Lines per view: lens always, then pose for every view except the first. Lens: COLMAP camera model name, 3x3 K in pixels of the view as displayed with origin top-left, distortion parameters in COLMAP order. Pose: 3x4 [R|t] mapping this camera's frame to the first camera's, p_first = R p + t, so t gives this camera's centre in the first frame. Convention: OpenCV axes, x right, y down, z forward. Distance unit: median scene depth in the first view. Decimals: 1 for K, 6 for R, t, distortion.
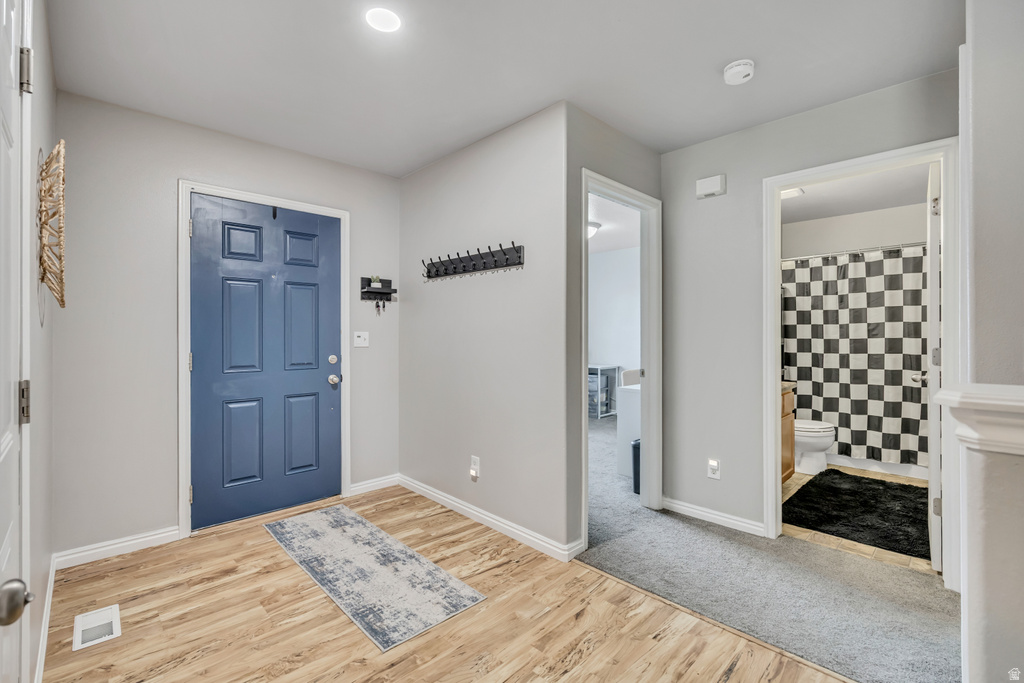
lens RADIAL K [[464.3, 0, 505.8], [0, 464.3, 332.8], [0, 0, 1]] dist [-0.013545, 0.001024]
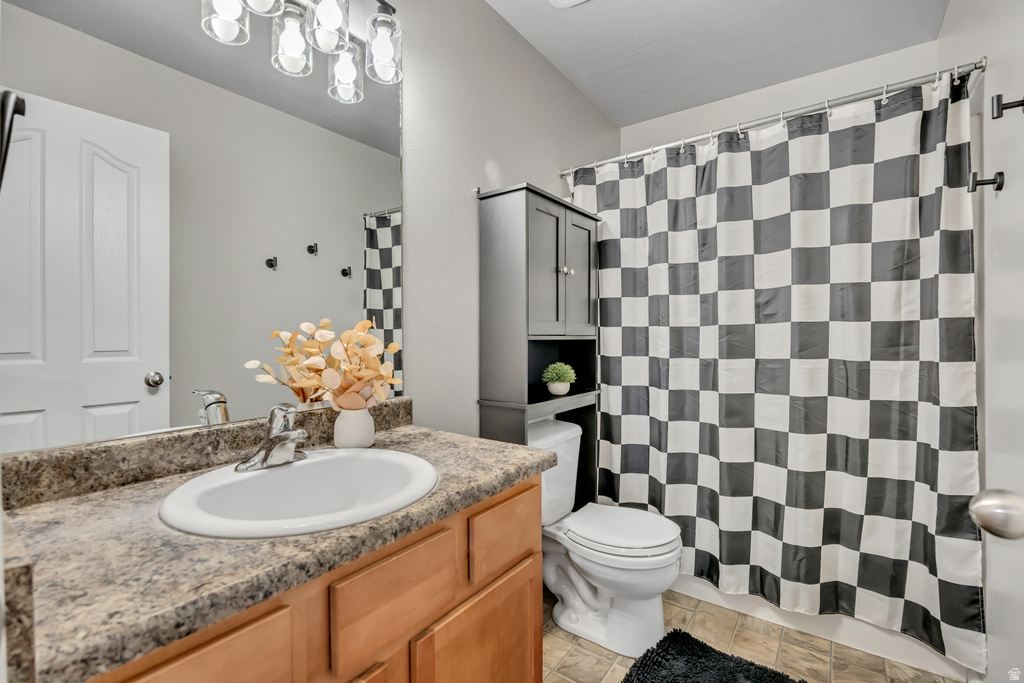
lens RADIAL K [[464.3, 0, 512.7], [0, 464.3, 339.2], [0, 0, 1]] dist [-0.013545, 0.001024]
pose [[0.983673, 0.000332, 0.179967, 0.474399], [-0.002668, 0.999915, 0.012742, 0.021383], [-0.179947, -0.013015, 0.983590, 0.601364]]
